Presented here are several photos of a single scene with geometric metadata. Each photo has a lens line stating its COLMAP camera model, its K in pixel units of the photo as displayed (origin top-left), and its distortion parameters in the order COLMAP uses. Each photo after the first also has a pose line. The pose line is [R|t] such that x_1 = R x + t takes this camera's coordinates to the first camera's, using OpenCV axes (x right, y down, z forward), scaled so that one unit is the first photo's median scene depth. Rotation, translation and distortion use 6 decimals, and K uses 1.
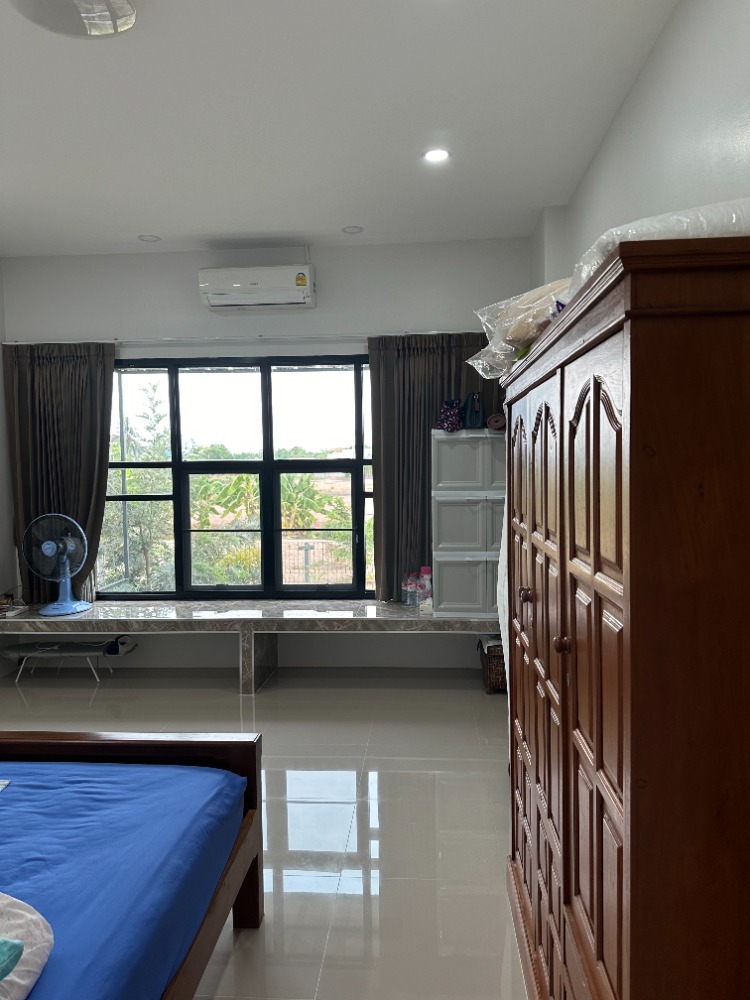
lens RADIAL K [[704.7, 0, 375.0], [0, 704.7, 500.0], [0, 0, 1]] dist [-0.031844, -0.002061]
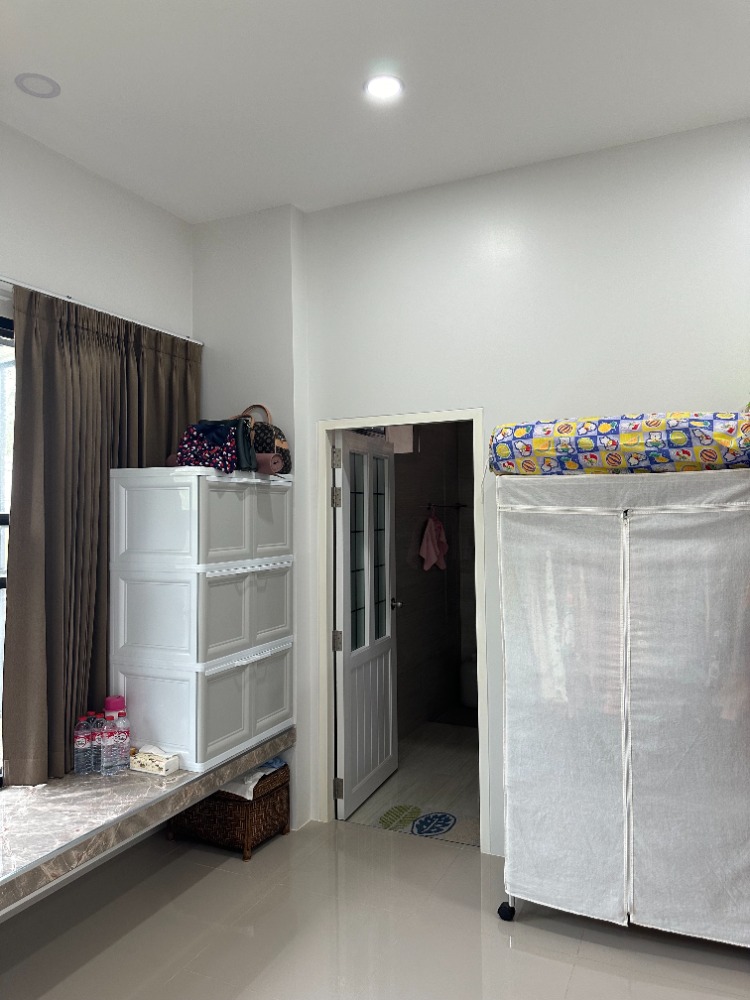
lens RADIAL K [[704.7, 0, 375.0], [0, 704.7, 500.0], [0, 0, 1]] dist [-0.031844, -0.002061]
pose [[0.350036, 0.040278, 0.935870, -0.458676], [0.047514, 0.997026, -0.060681, -0.024342], [-0.935530, 0.065707, 0.347081, 0.640686]]
